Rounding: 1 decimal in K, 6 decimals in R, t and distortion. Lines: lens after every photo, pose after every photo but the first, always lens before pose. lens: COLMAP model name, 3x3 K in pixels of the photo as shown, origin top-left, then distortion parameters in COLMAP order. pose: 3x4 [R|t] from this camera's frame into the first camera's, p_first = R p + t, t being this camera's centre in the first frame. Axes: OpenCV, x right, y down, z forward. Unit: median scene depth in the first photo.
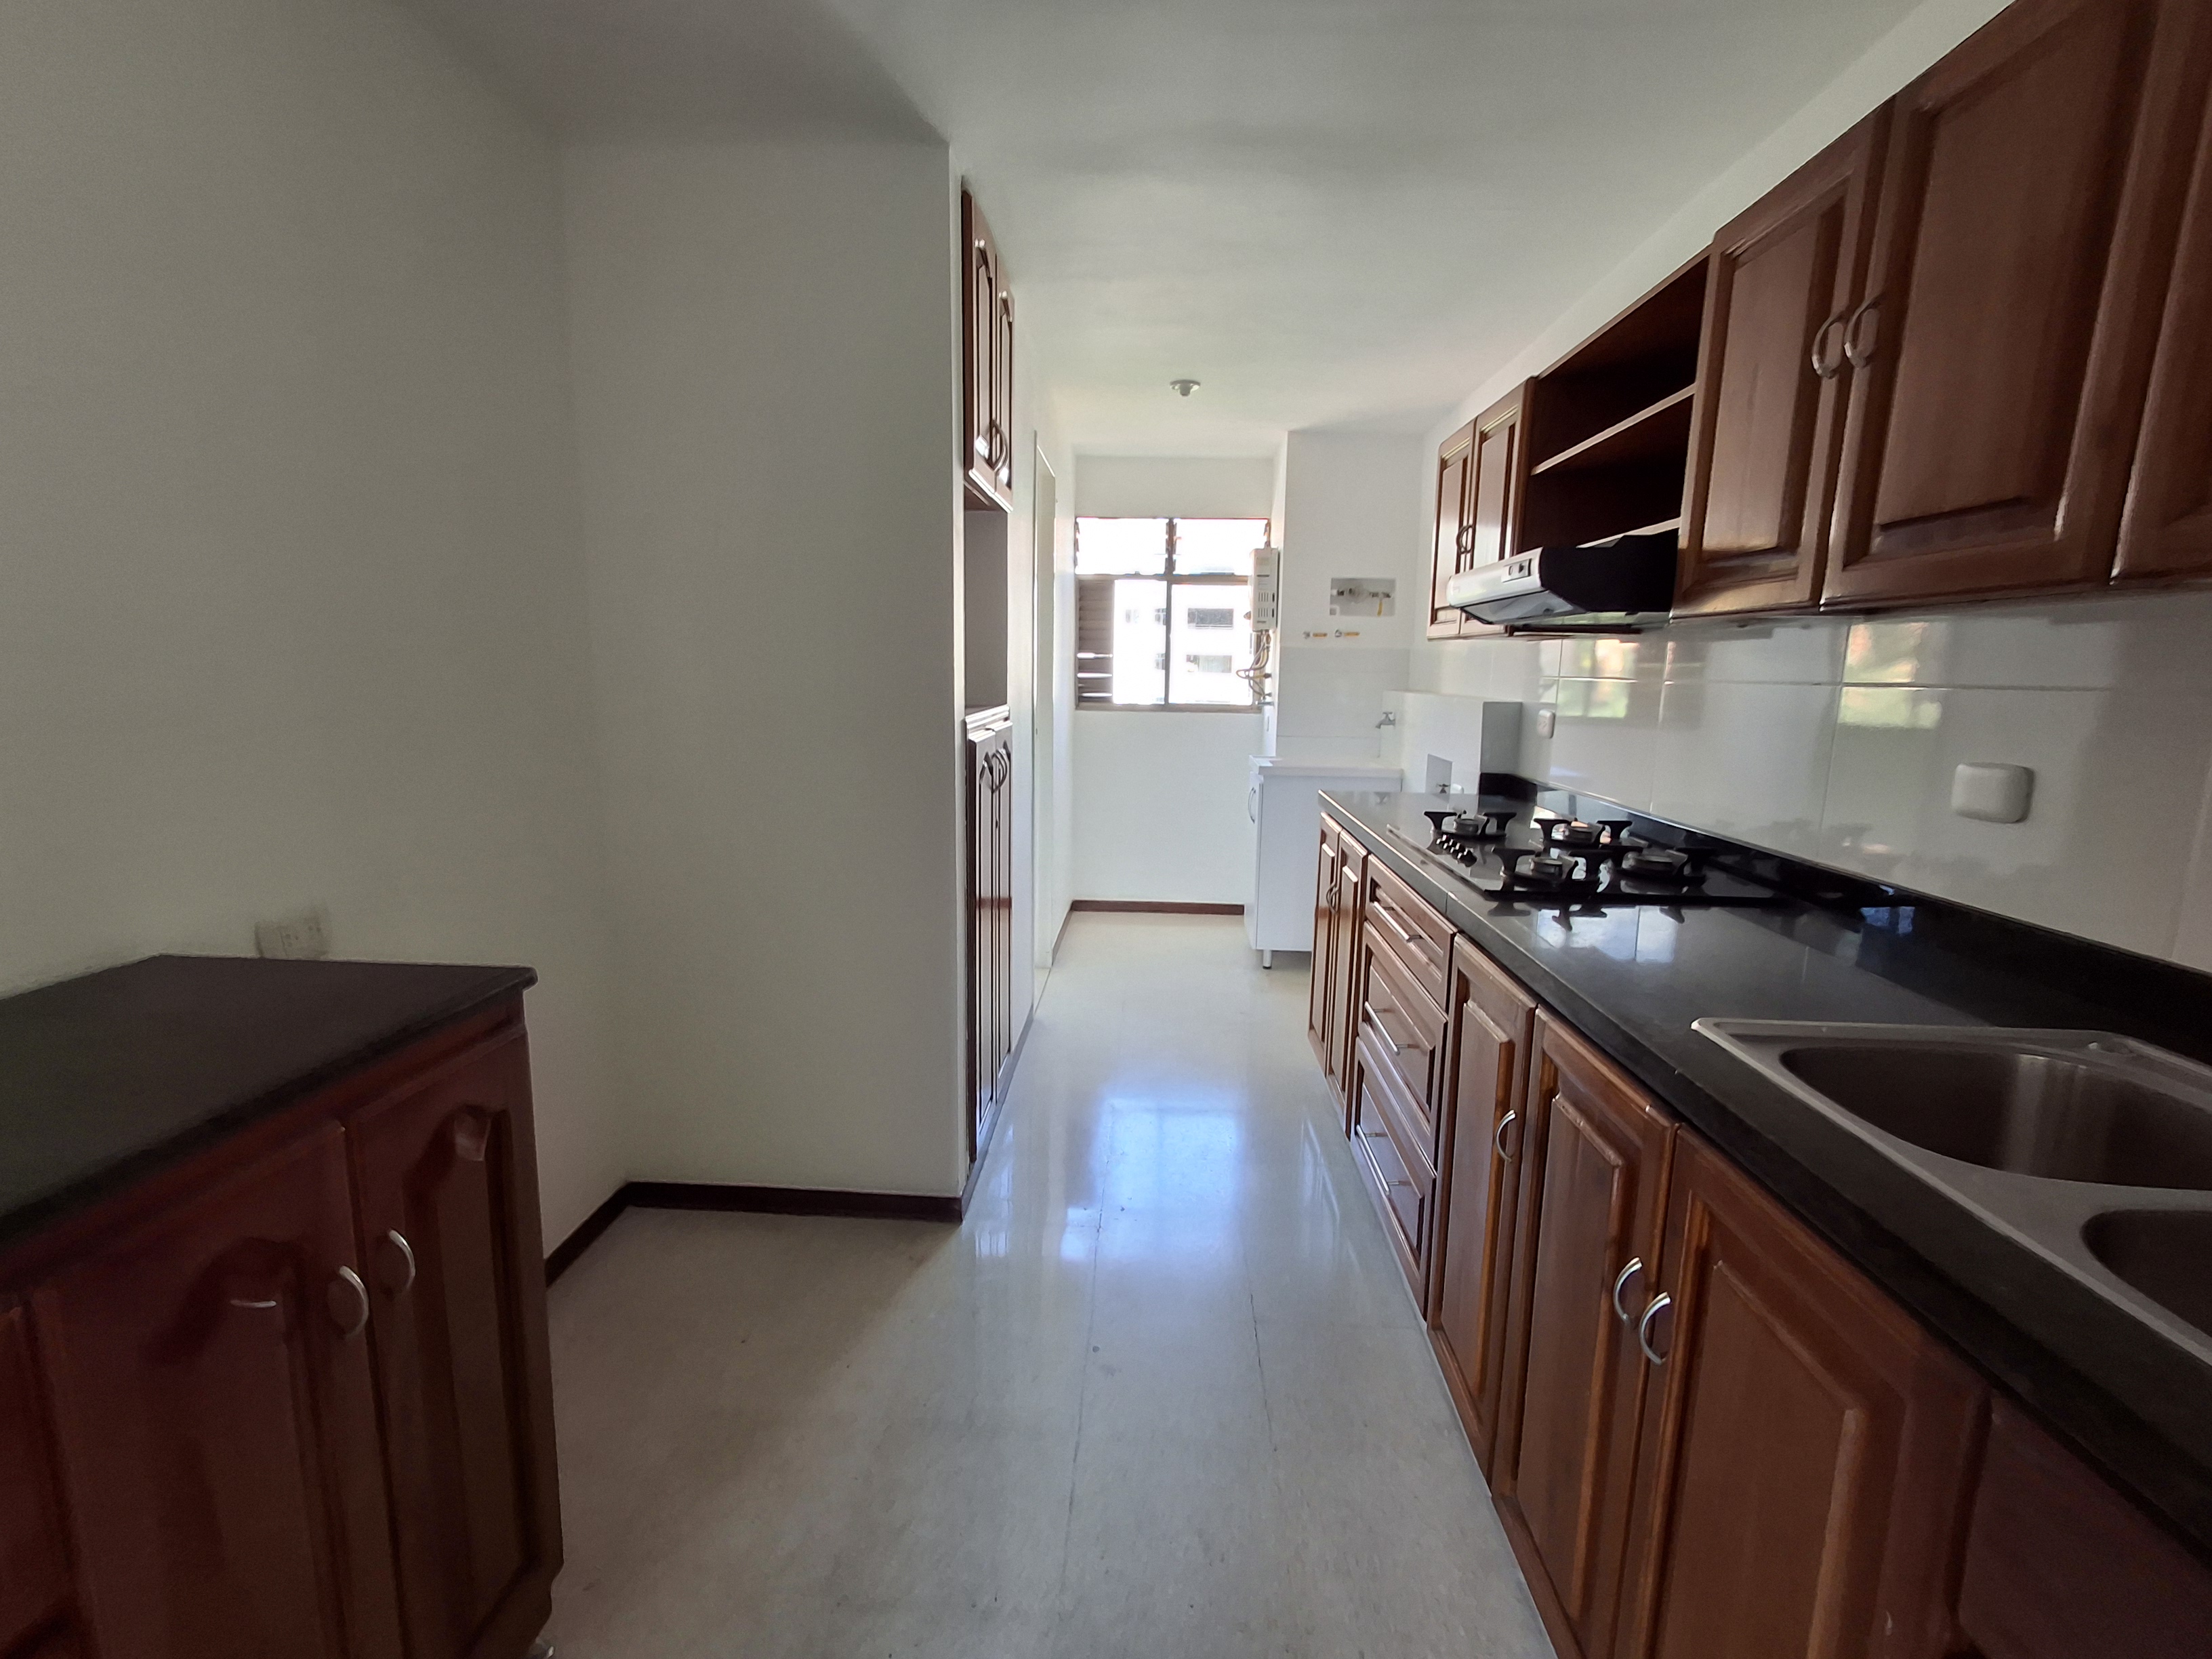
lens RADIAL K [[1025.4, 0, 1115.2], [0, 1025.4, 819.4], [0, 0, 1]] dist [0.003261, 0.001726]
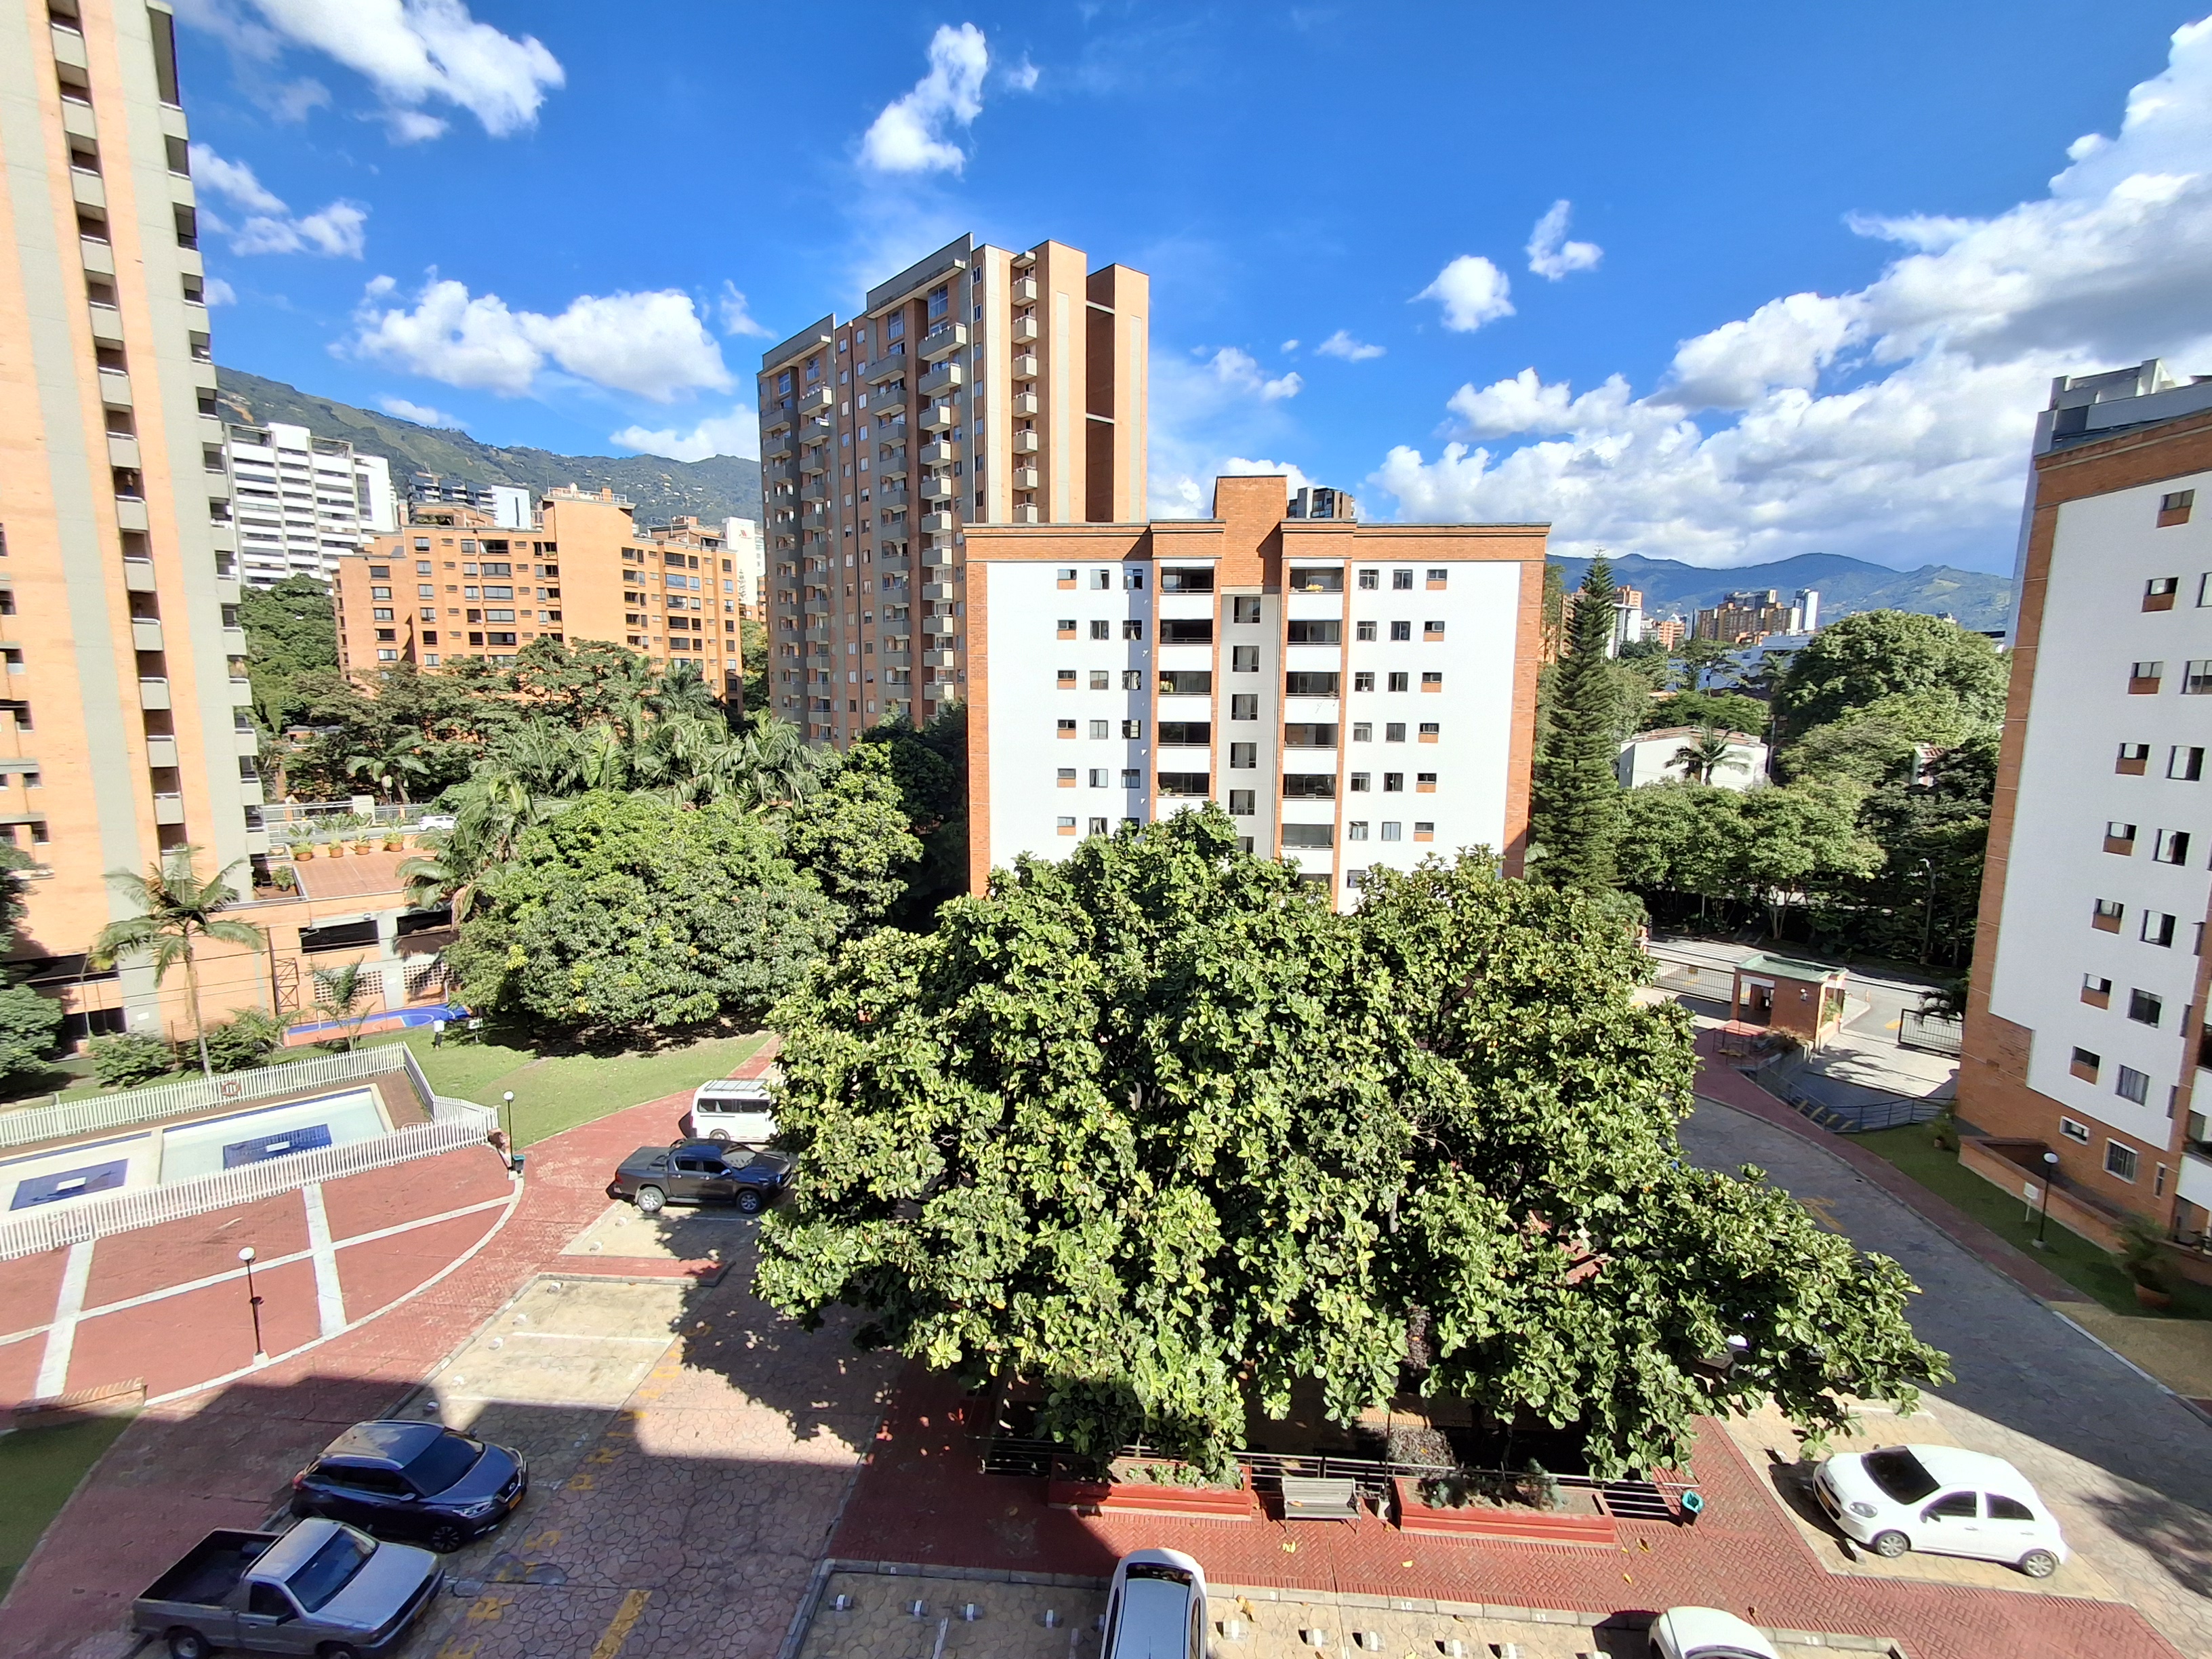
lens RADIAL K [[1025.4, 0, 1110.3], [0, 1025.4, 830.6], [0, 0, 1]] dist [0.003261, 0.001726]
pose [[0.999309, -0.006366, -0.036626, 1.060970], [0.006079, 0.999950, -0.007941, -0.245574], [0.036674, 0.007713, 0.999298, 1.697042]]
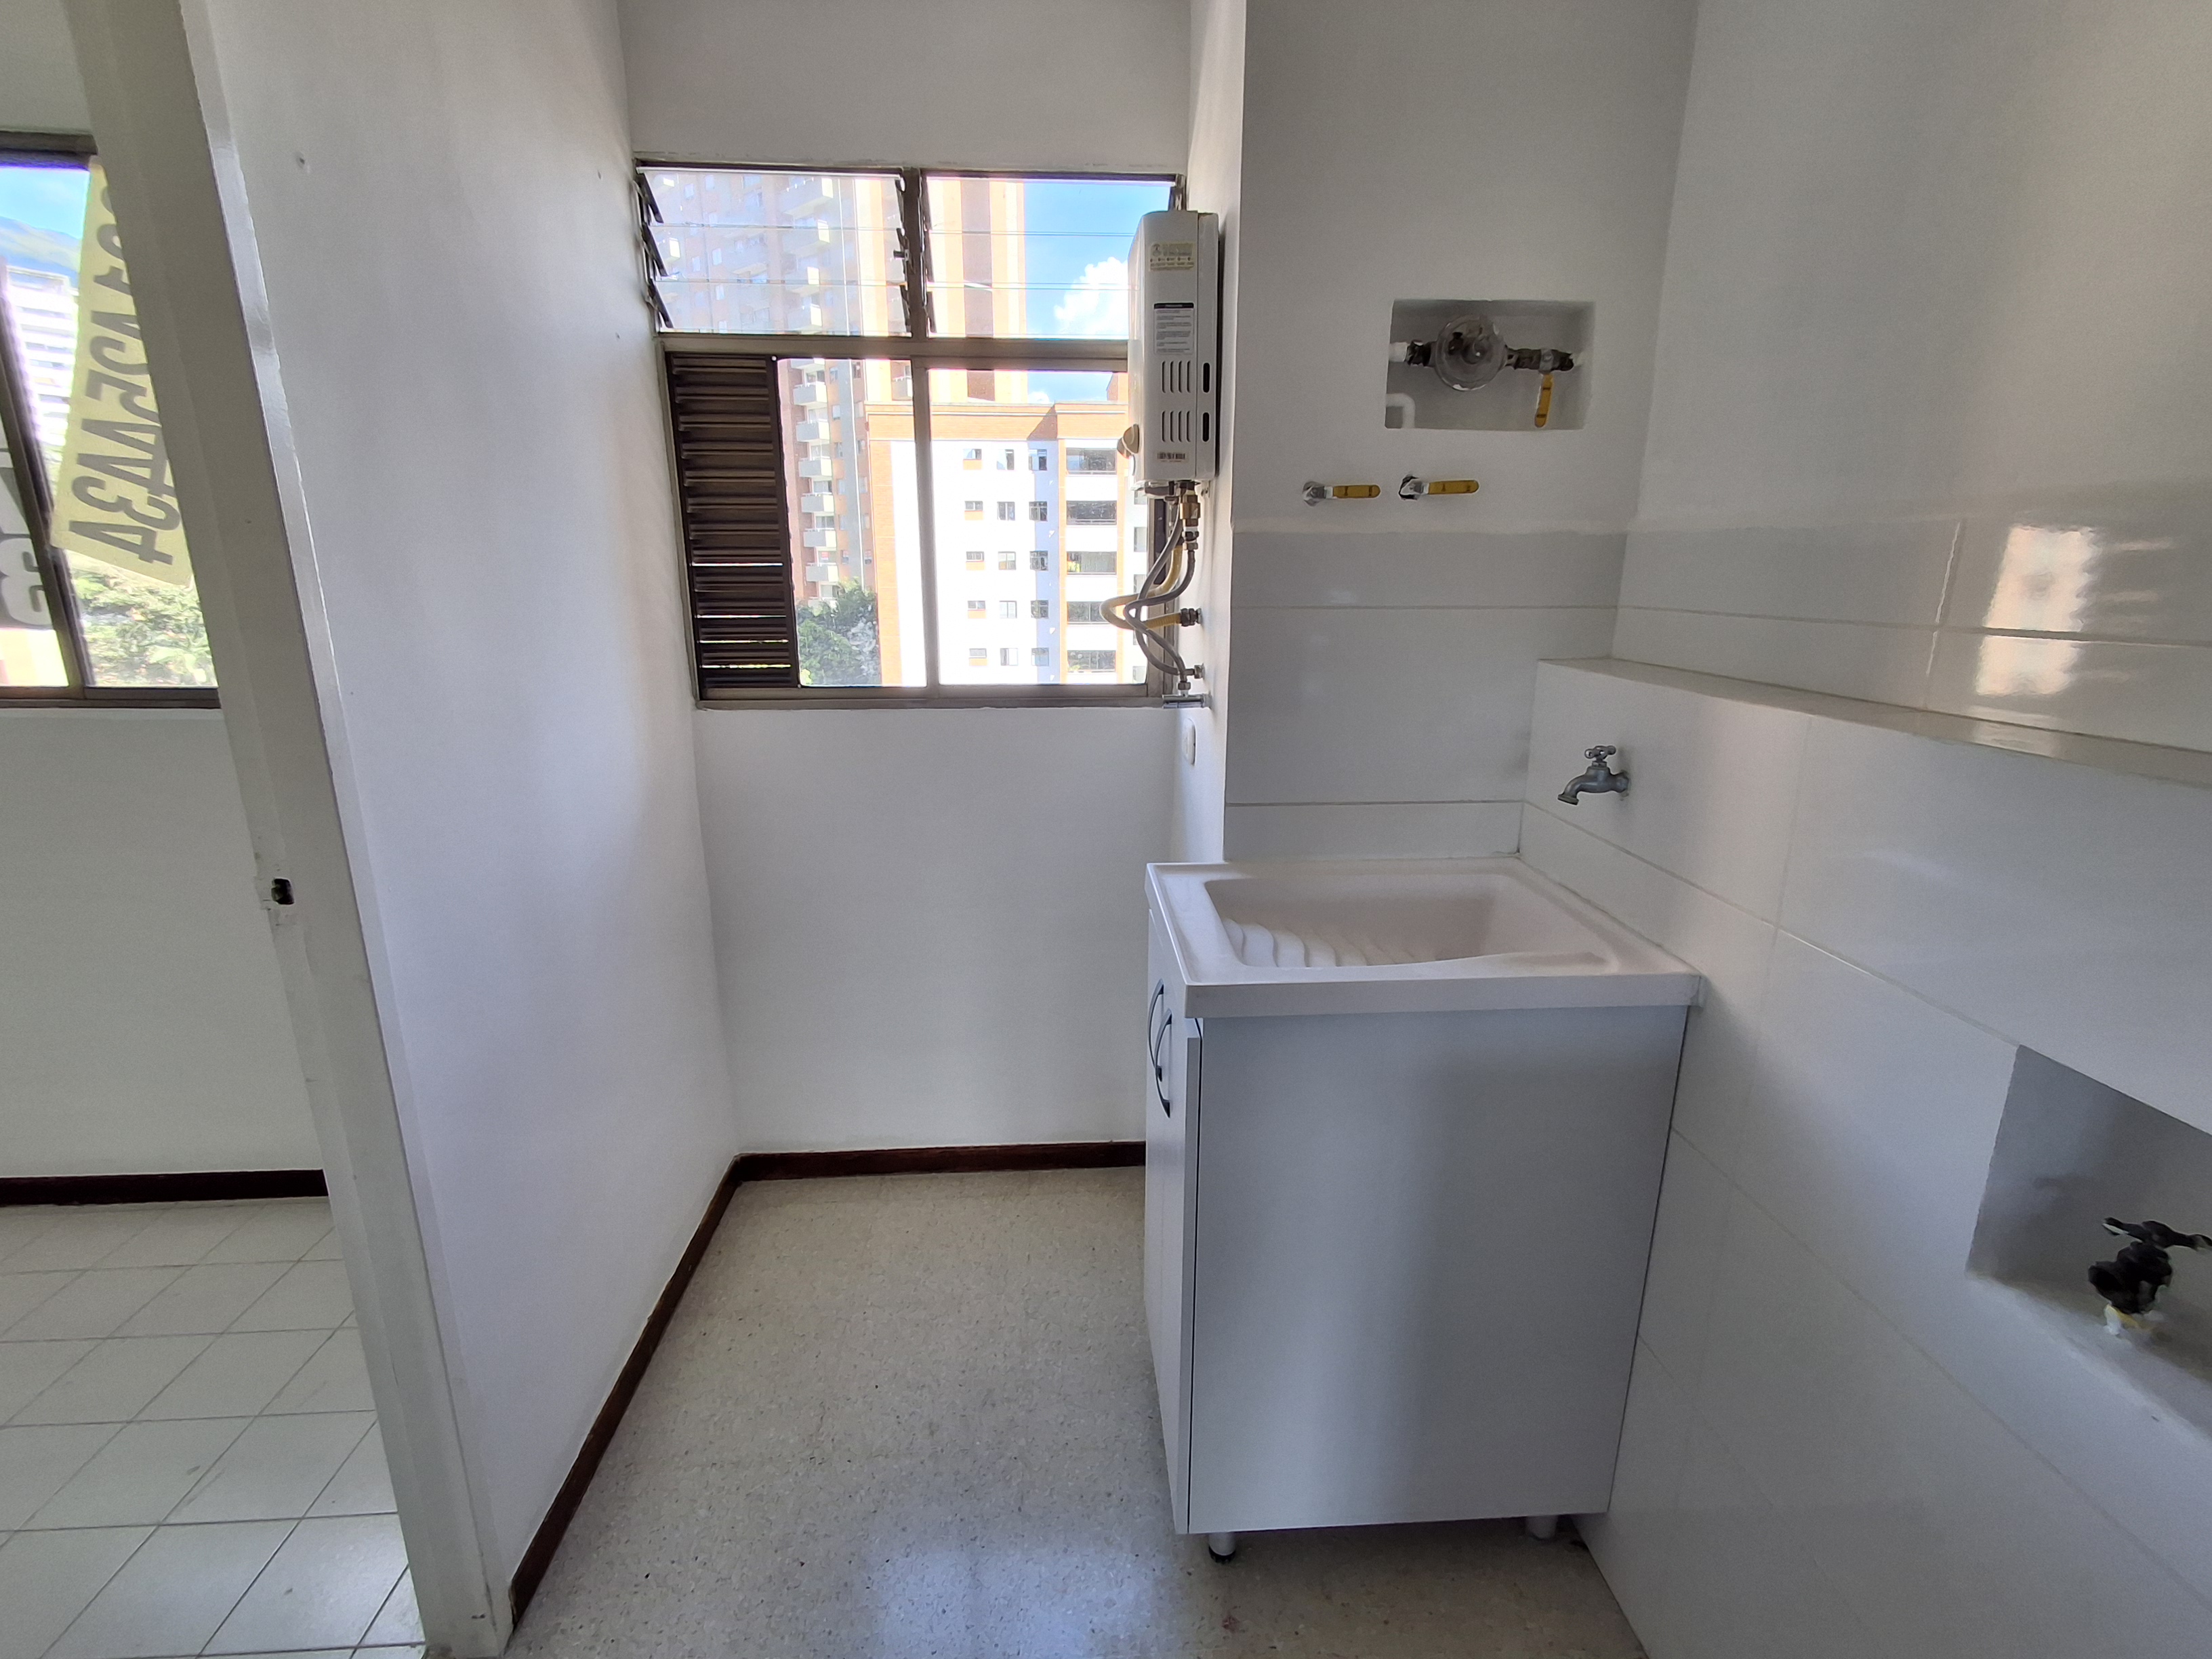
lens RADIAL K [[1025.4, 0, 1113.1], [0, 1025.4, 830.9], [0, 0, 1]] dist [0.003261, 0.001726]
pose [[0.993863, -0.041933, 0.102359, 0.087093], [0.030902, 0.993770, 0.107076, -0.111357], [-0.106212, -0.103256, 0.988968, 0.679490]]
